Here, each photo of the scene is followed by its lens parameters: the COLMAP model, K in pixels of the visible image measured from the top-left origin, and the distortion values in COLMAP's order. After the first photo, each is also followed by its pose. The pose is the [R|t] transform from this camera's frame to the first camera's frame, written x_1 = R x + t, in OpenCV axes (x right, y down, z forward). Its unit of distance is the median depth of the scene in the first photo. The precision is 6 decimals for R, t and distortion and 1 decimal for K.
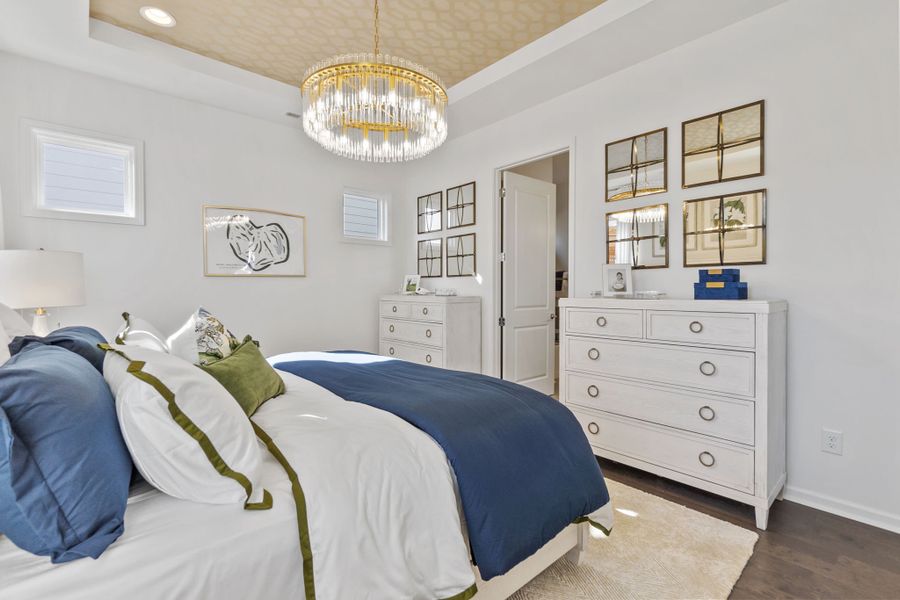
lens RADIAL K [[406.7, 0, 459.0], [0, 406.7, 293.0], [0, 0, 1]] dist [-0.009383, -0.000219]
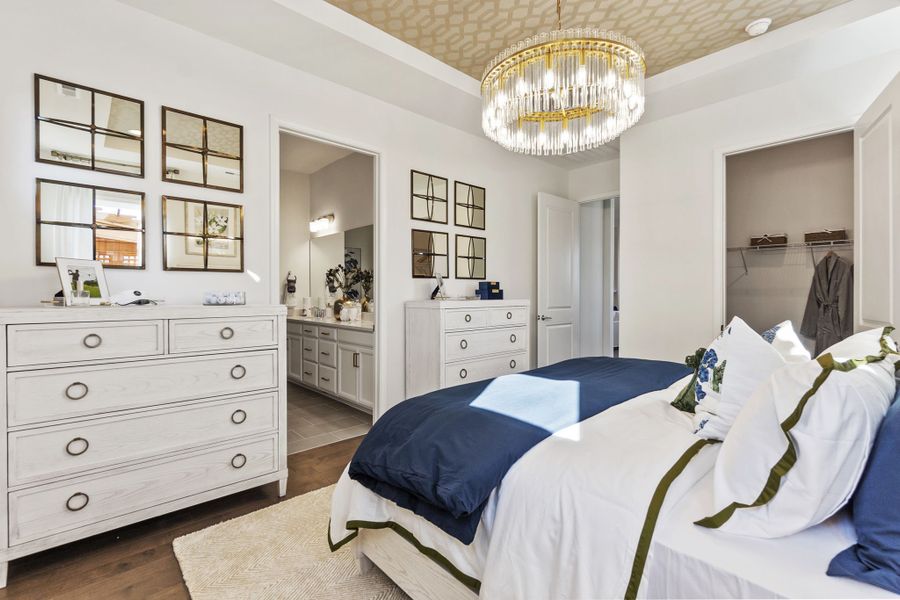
lens RADIAL K [[406.7, 0, 459.1], [0, 406.7, 299.4], [0, 0, 1]] dist [-0.009383, -0.000219]
pose [[-0.019789, -0.009500, 0.999759, -0.516519], [0.011050, 0.999892, 0.009720, -0.001835], [-0.999743, 0.011239, -0.019682, 0.567524]]
